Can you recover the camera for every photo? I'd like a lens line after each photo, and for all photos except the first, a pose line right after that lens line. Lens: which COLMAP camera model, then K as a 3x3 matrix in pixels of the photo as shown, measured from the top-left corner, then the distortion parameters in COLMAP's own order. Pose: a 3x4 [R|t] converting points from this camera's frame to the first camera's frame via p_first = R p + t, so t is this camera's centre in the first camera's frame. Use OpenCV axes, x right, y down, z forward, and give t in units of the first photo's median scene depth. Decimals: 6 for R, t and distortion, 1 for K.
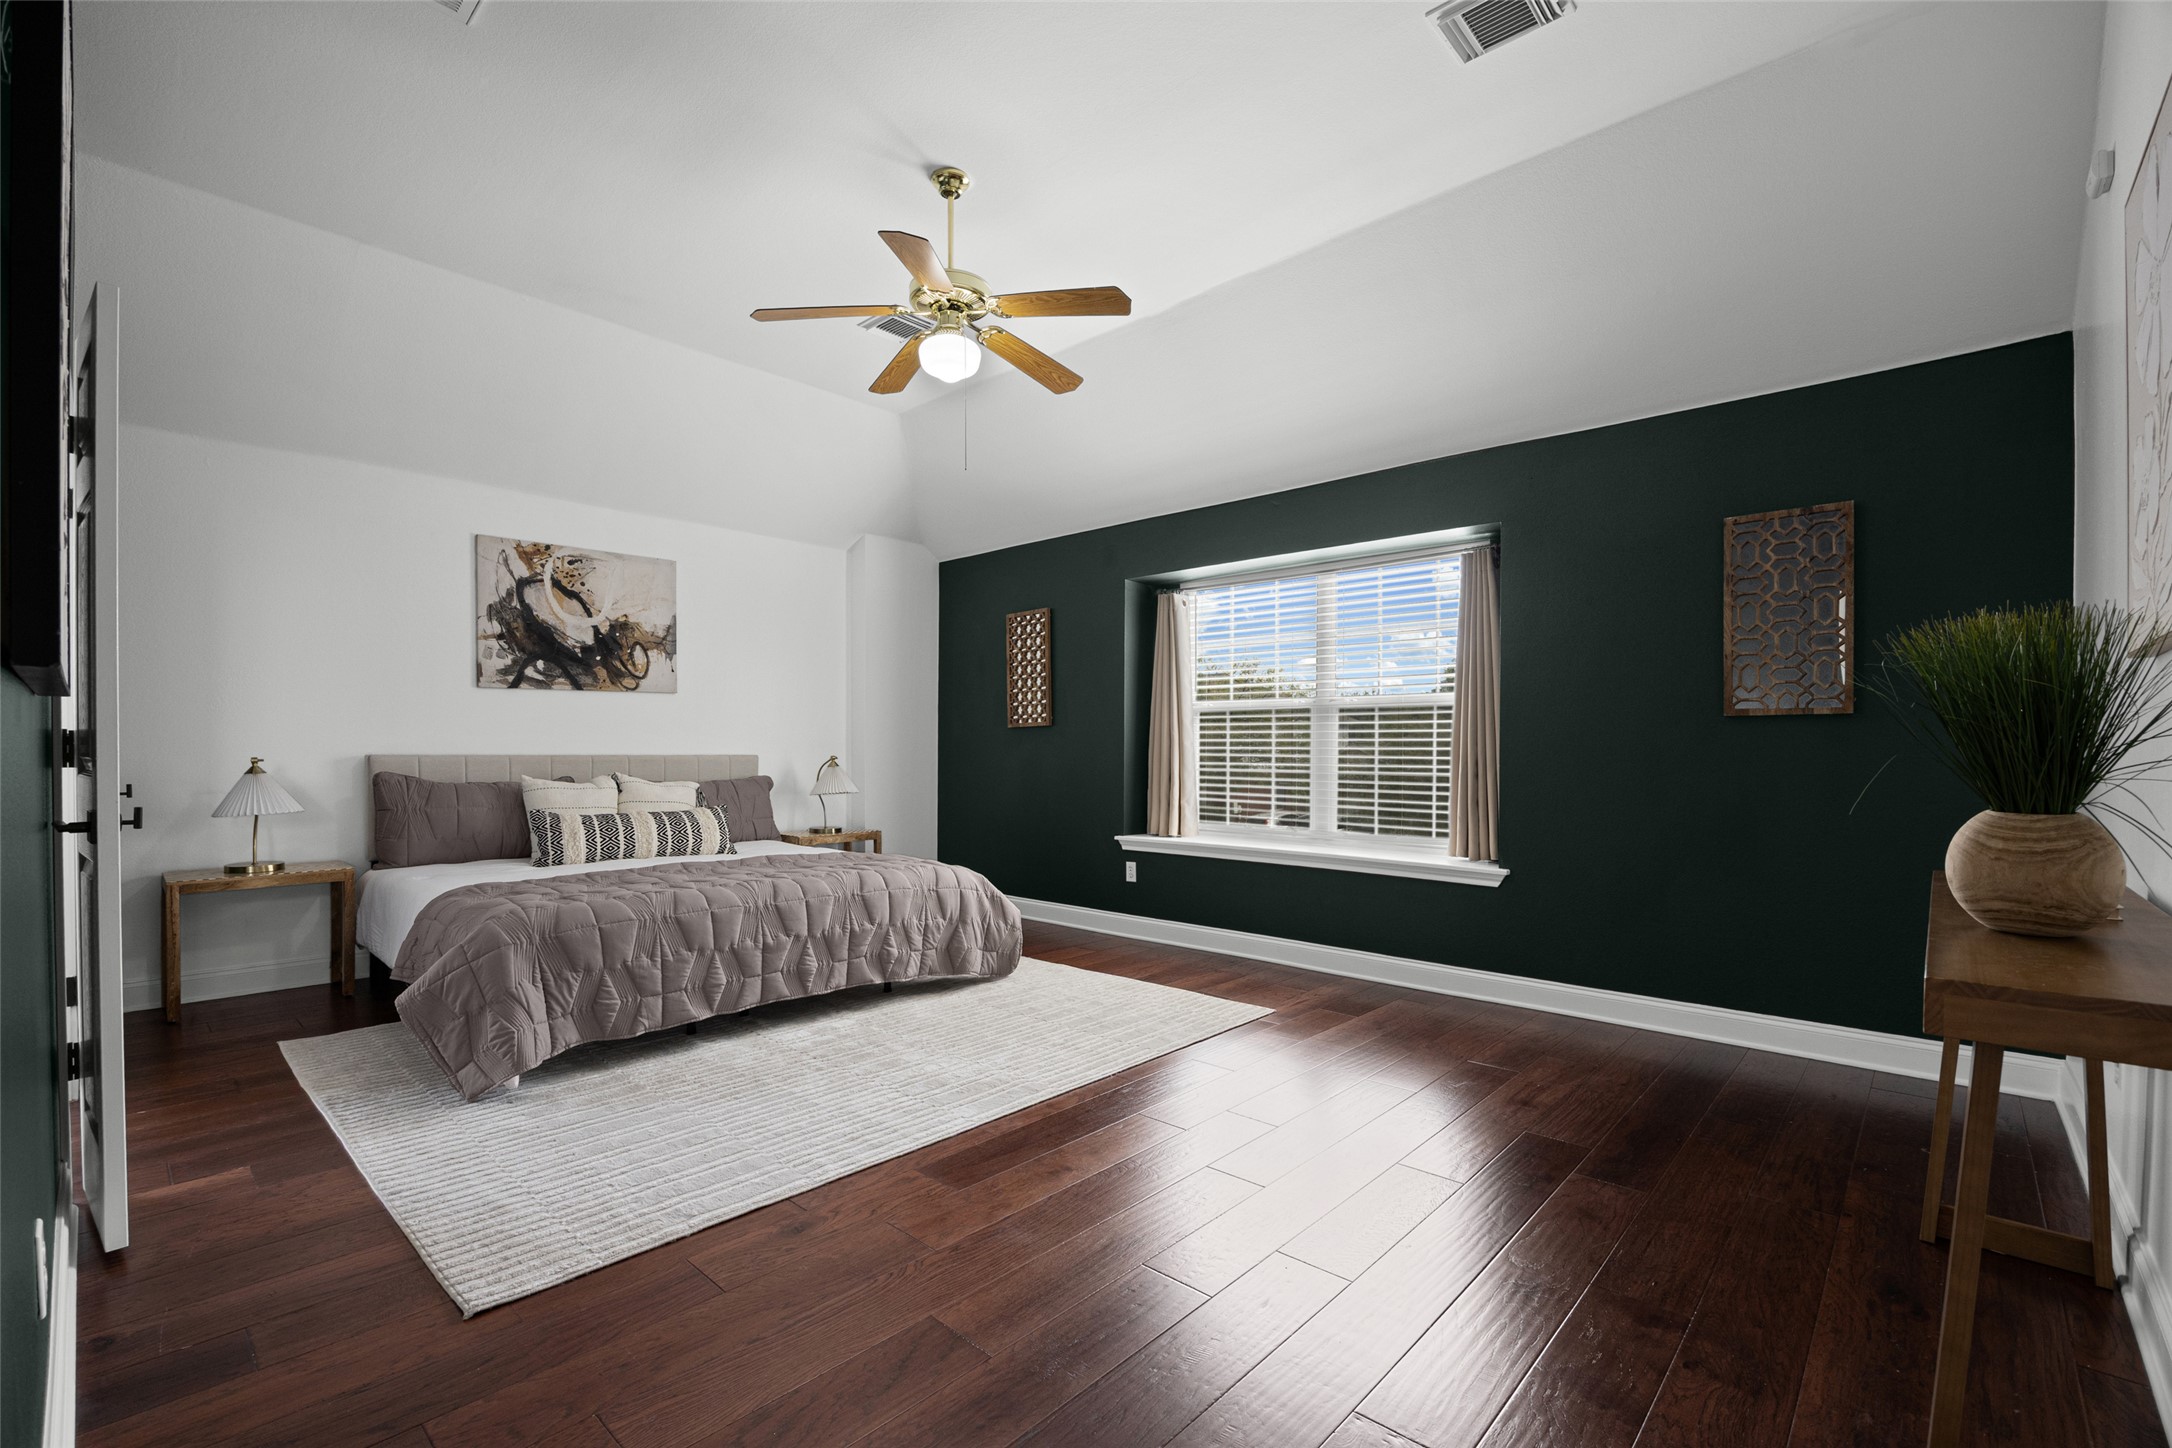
lens RADIAL K [[939.9, 0, 1082.9], [0, 939.9, 733.5], [0, 0, 1]] dist [0.002081, 0.000355]
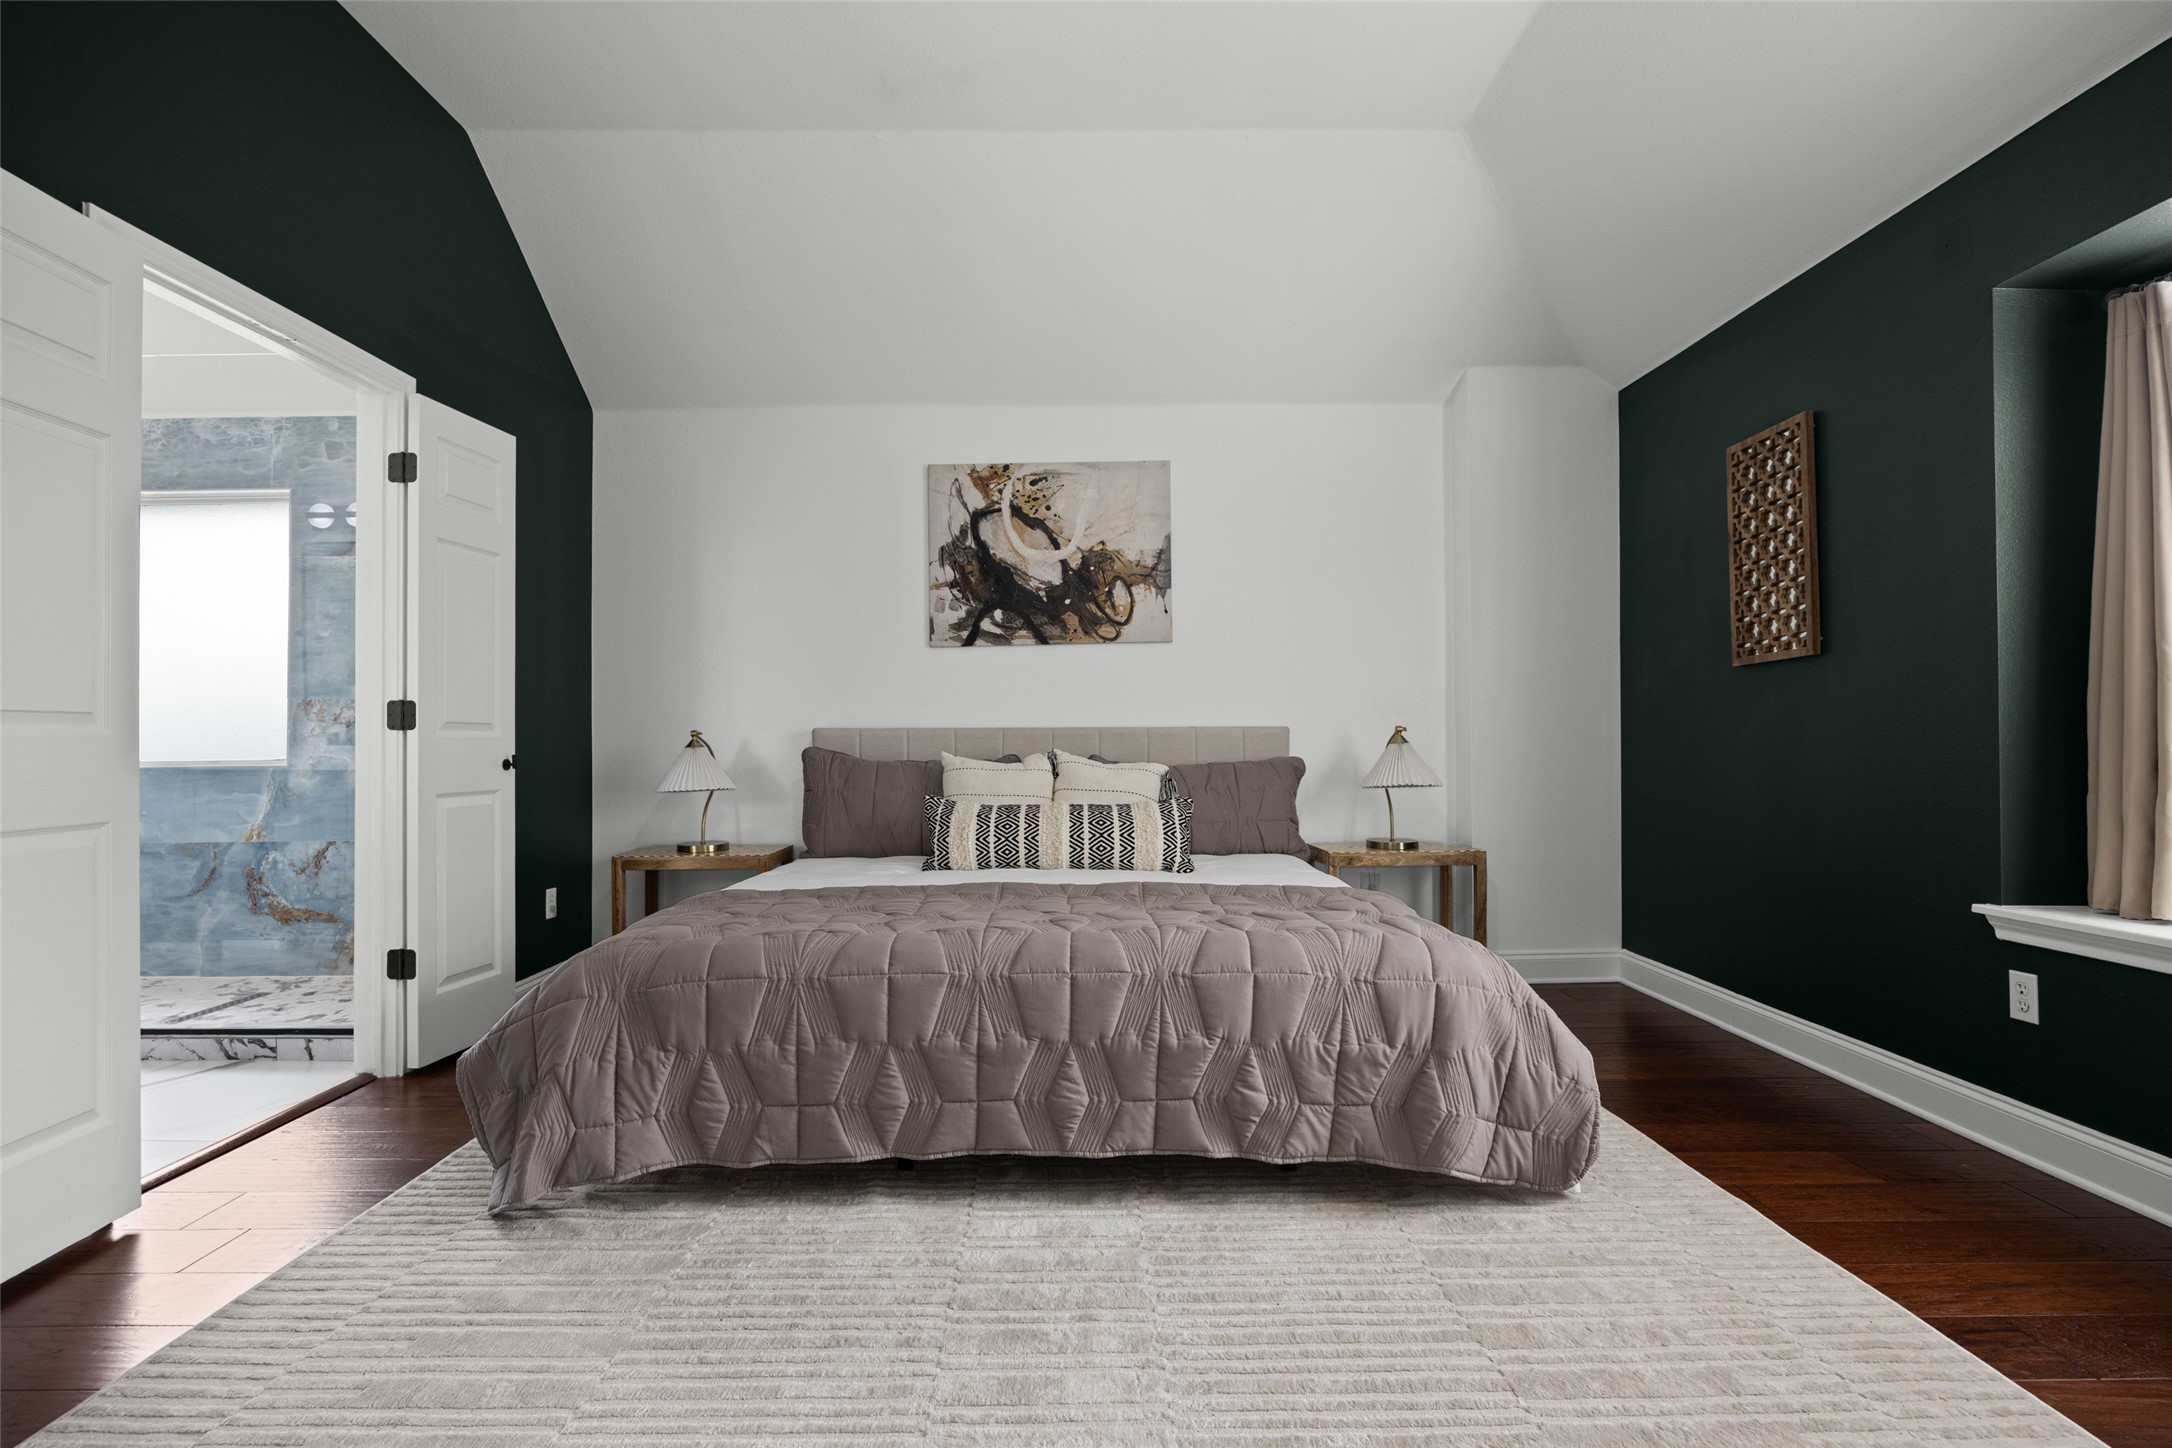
lens RADIAL K [[1036.4, 0, 1086.0], [0, 1036.4, 724.0], [0, 0, 1]] dist [-0.003735, -0.000749]
pose [[0.681815, -0.019165, -0.731274, 0.117501], [0.021578, 0.999749, -0.006083, 0.026675], [0.731206, -0.011631, 0.682057, 0.456434]]
